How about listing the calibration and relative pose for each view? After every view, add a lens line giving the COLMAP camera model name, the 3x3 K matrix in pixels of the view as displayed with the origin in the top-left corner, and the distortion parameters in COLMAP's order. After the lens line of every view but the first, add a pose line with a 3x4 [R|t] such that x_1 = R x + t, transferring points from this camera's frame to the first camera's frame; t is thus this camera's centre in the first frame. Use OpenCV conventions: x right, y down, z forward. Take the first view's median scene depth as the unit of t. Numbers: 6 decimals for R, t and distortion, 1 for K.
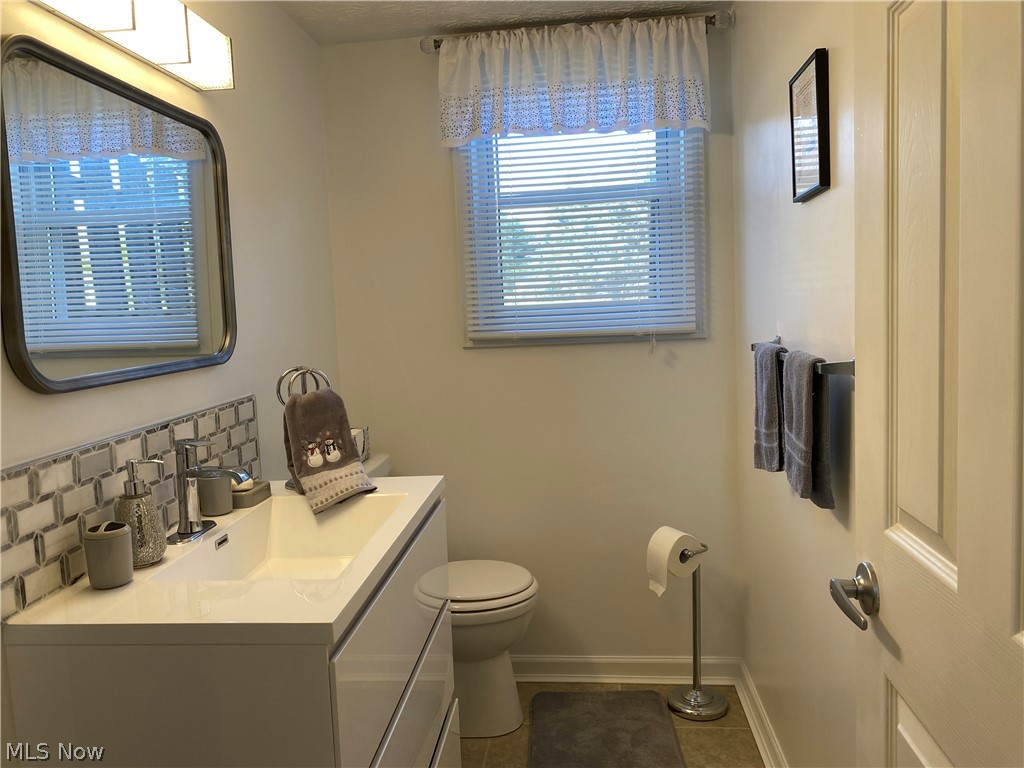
lens RADIAL K [[791.4, 0, 509.3], [0, 791.4, 369.4], [0, 0, 1]] dist [0.099520, -0.118794]
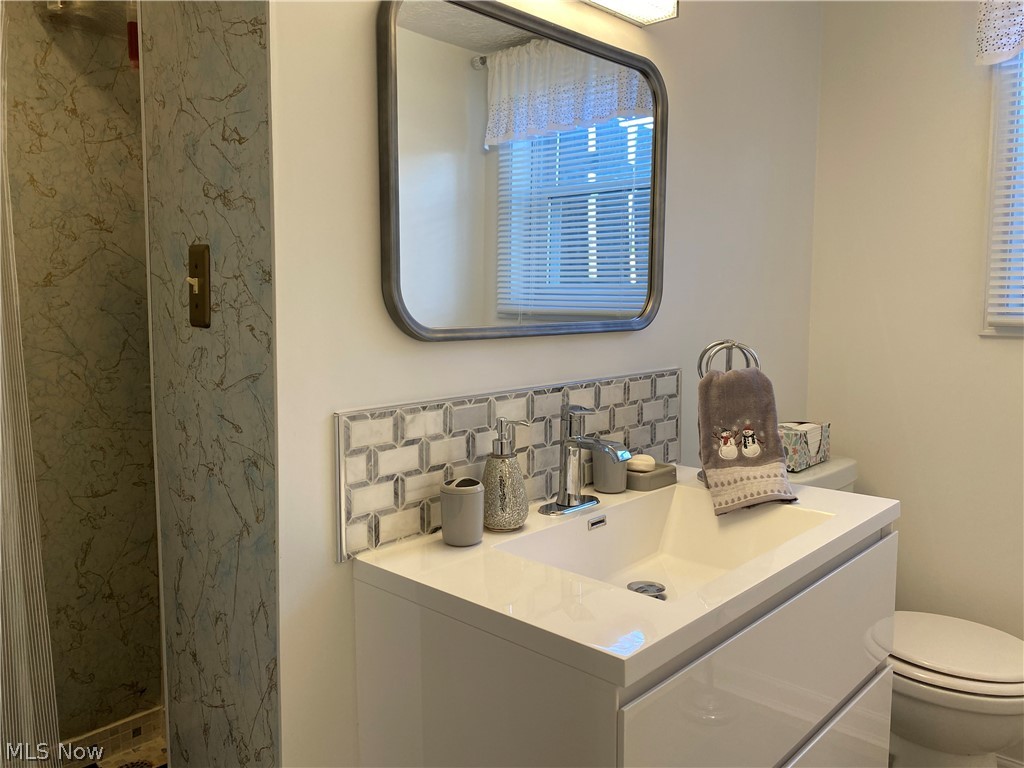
lens RADIAL K [[791.4, 0, 509.3], [0, 791.4, 369.4], [0, 0, 1]] dist [0.099520, -0.118794]
pose [[0.789699, 0.096474, -0.605861, 0.090138], [-0.084027, 0.995260, 0.048956, 0.006602], [0.607713, 0.012249, 0.794062, 0.221345]]
